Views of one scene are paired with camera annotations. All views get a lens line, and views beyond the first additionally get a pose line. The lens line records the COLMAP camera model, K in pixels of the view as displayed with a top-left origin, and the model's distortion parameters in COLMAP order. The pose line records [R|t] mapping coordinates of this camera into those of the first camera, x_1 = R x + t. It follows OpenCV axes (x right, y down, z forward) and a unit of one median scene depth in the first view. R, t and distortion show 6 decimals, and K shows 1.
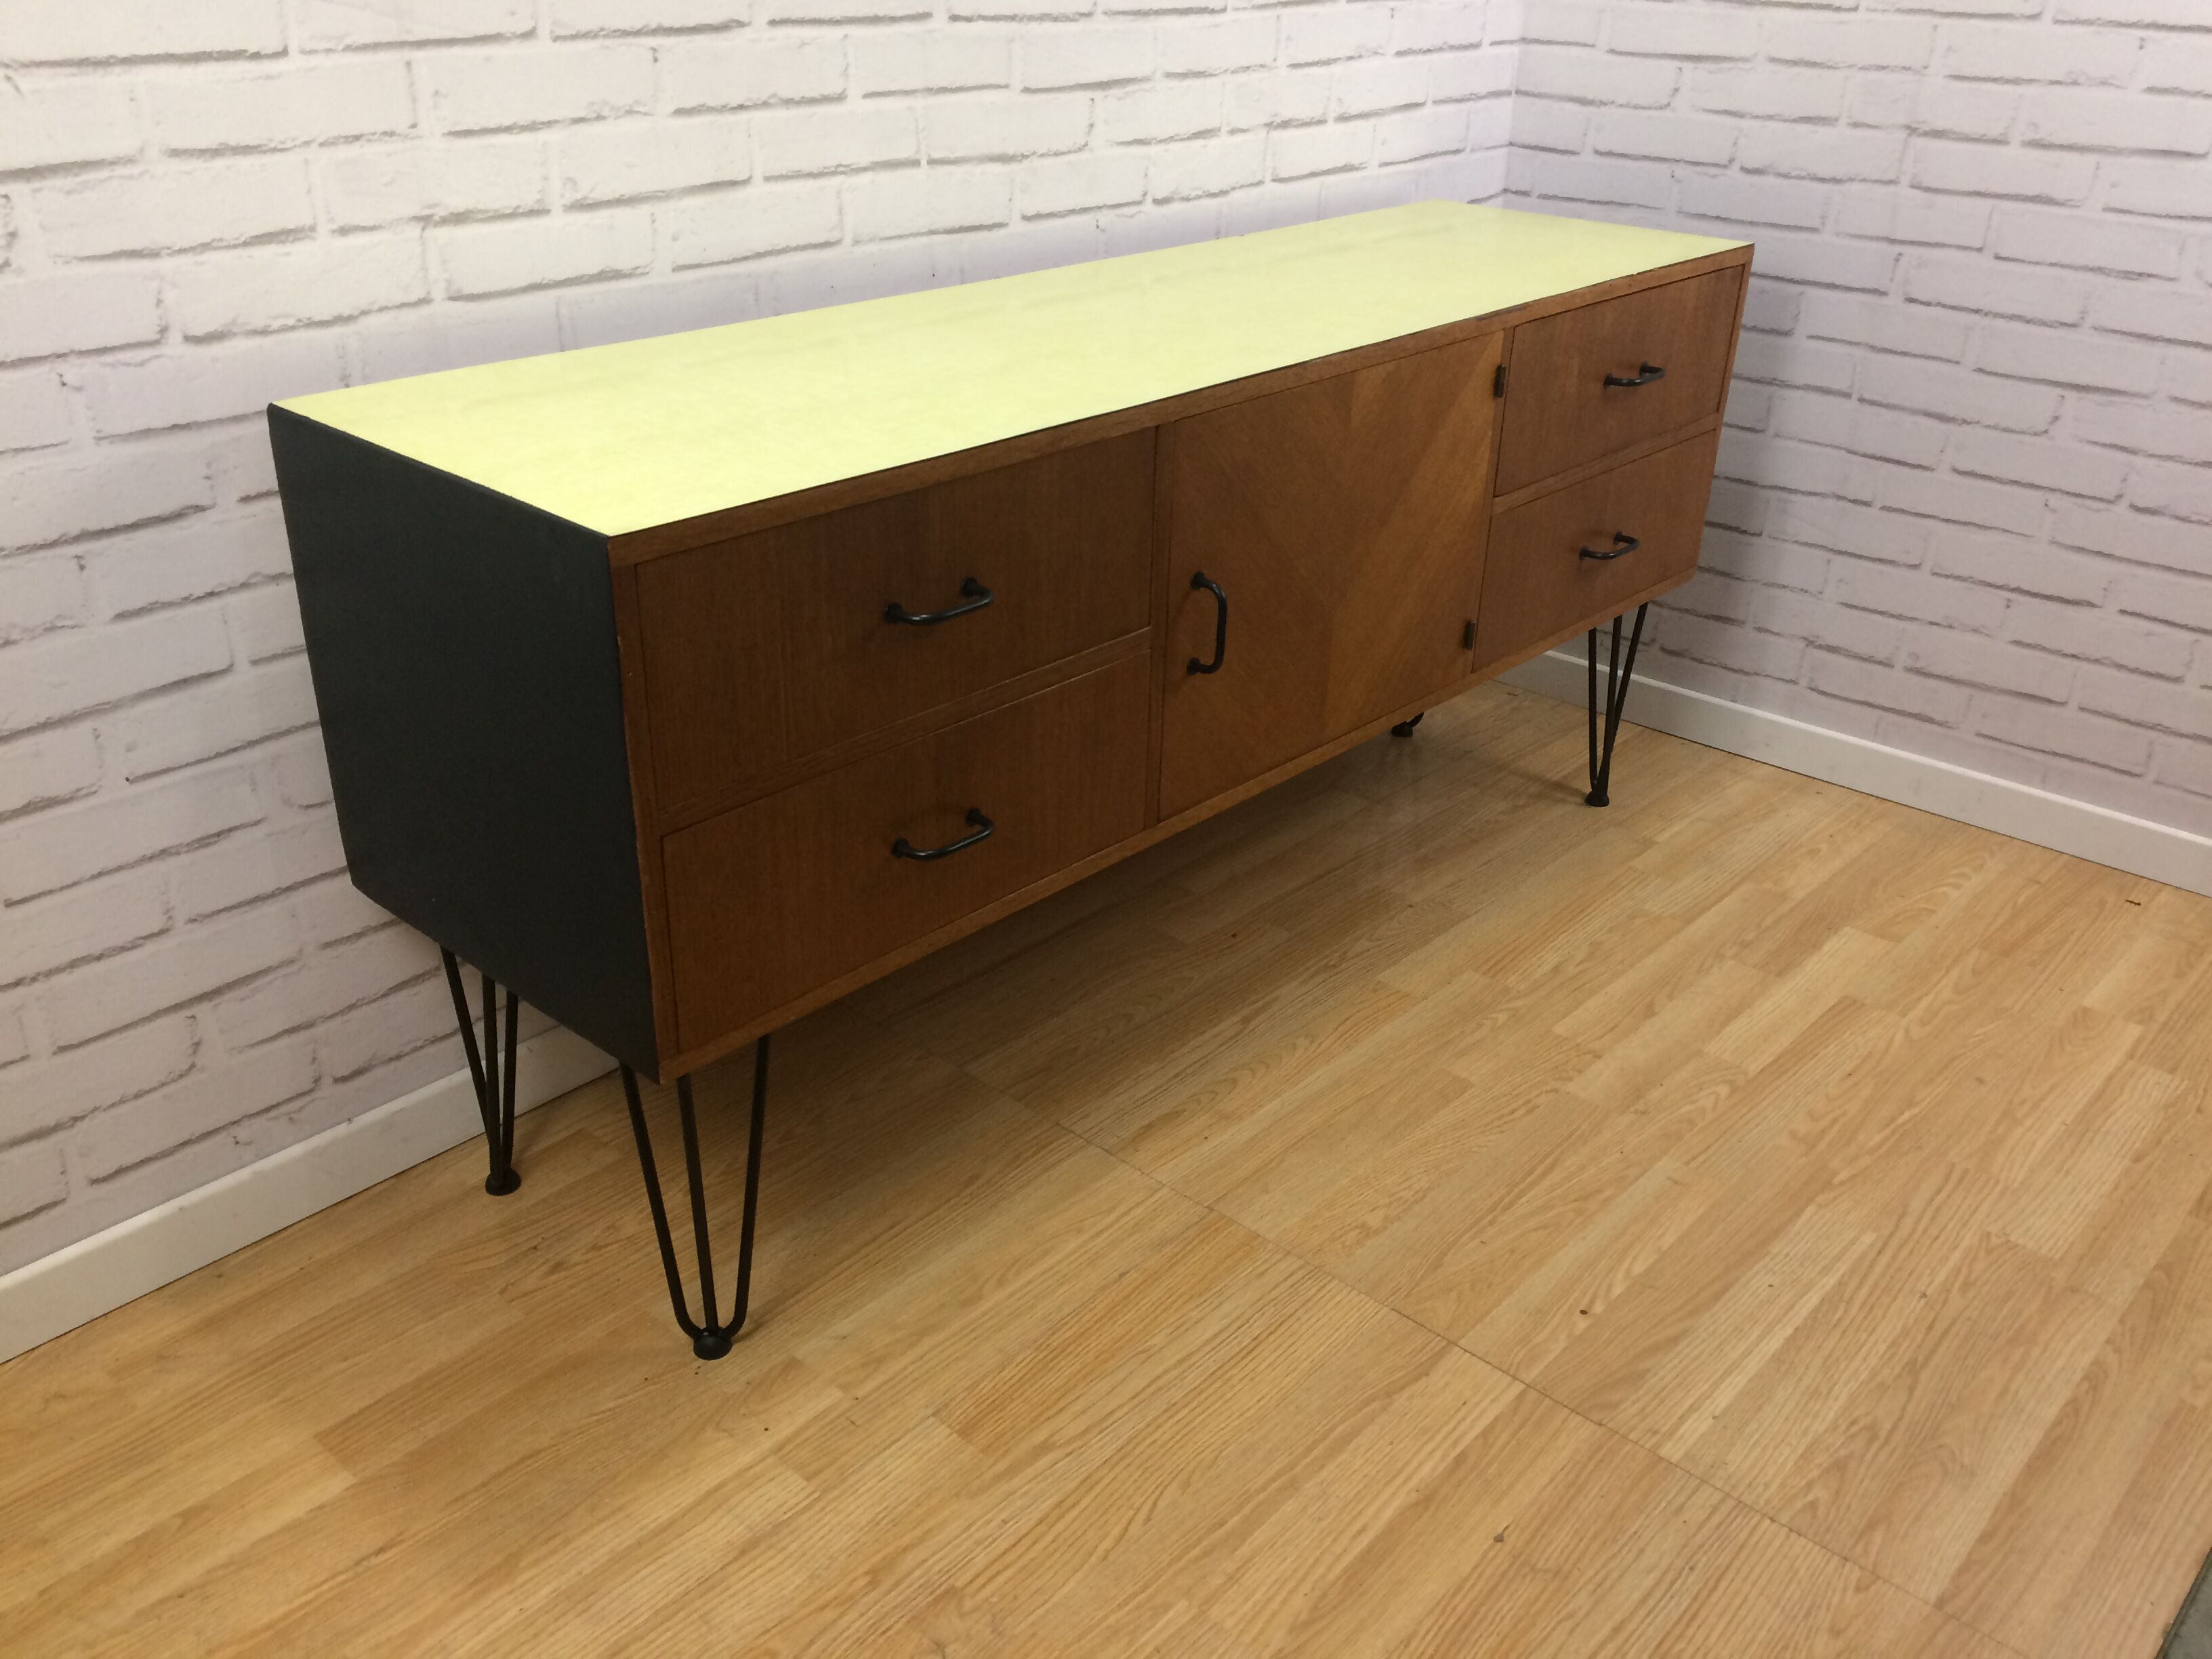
lens RADIAL K [[1919.9, 0, 1106.0], [0, 1919.9, 829.5], [0, 0, 1]] dist [0.075173, -0.135339]
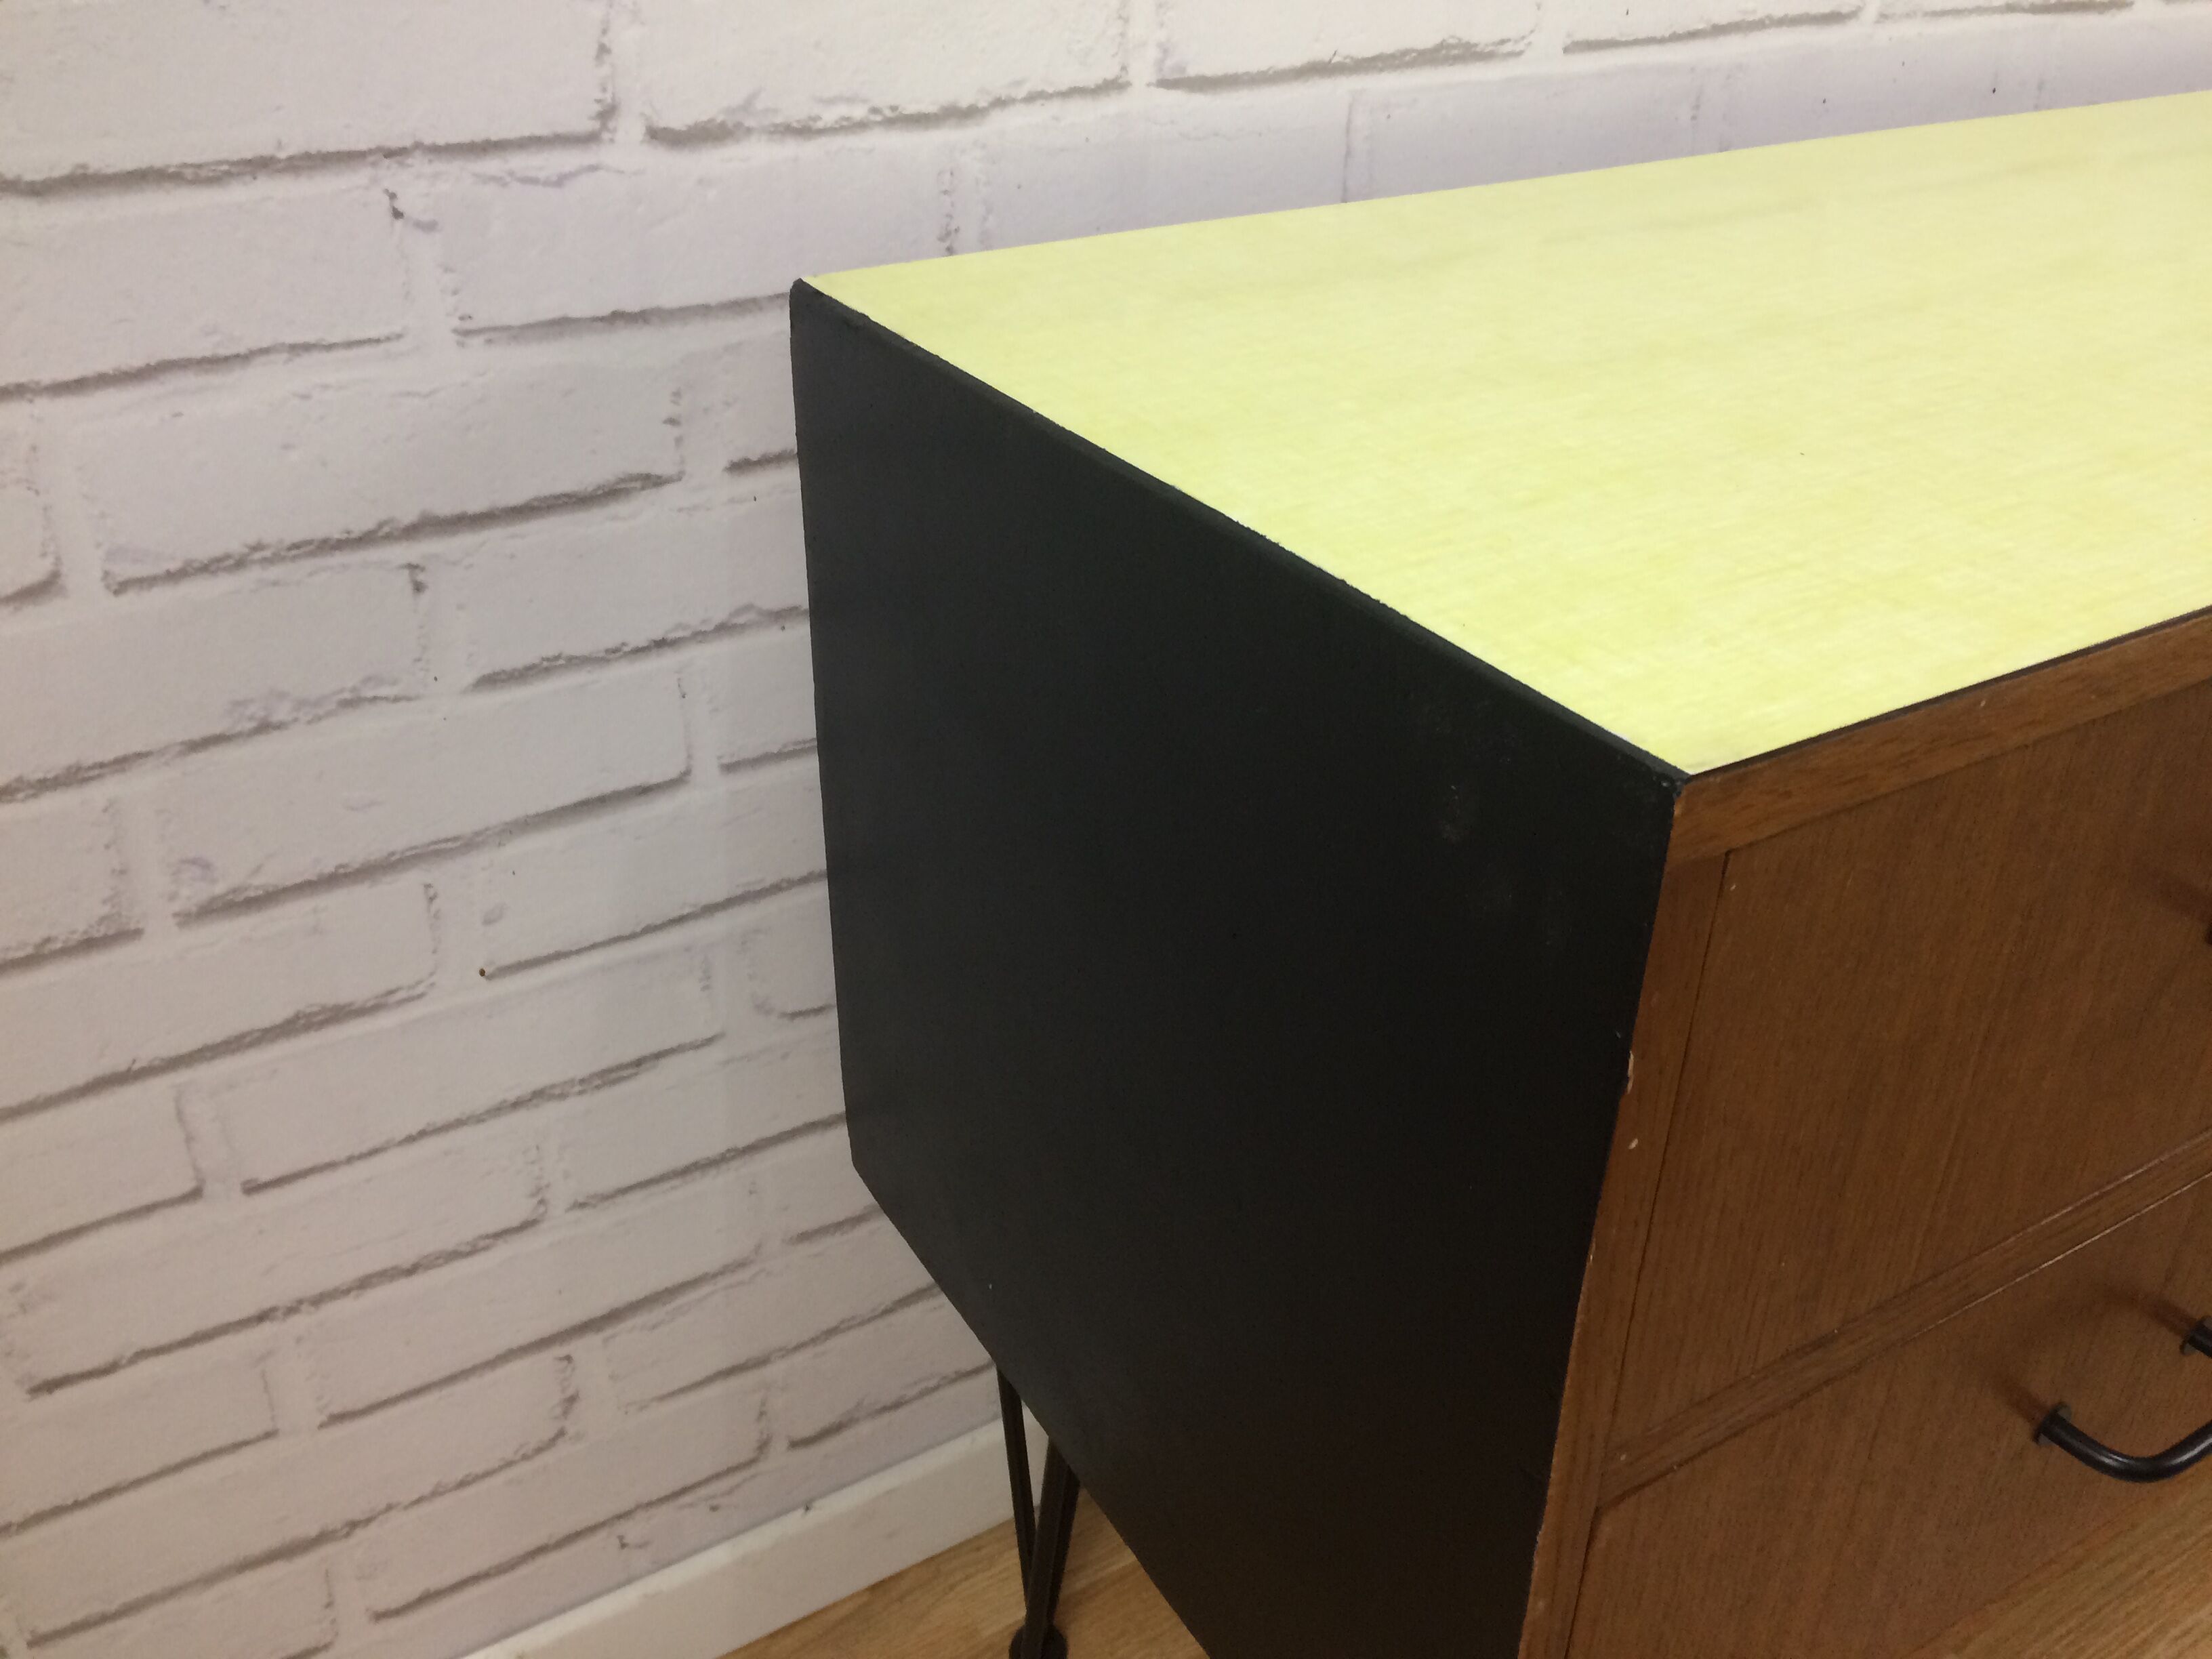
lens RADIAL K [[1898.2, 0, 1052.3], [0, 1898.2, 837.7], [0, 0, 1]] dist [0.099554, -0.159923]
pose [[0.948196, 0.142122, -0.284121, -0.202152], [-0.123048, 0.988841, 0.083986, -0.122434], [0.292887, -0.044674, 0.955103, 0.522791]]
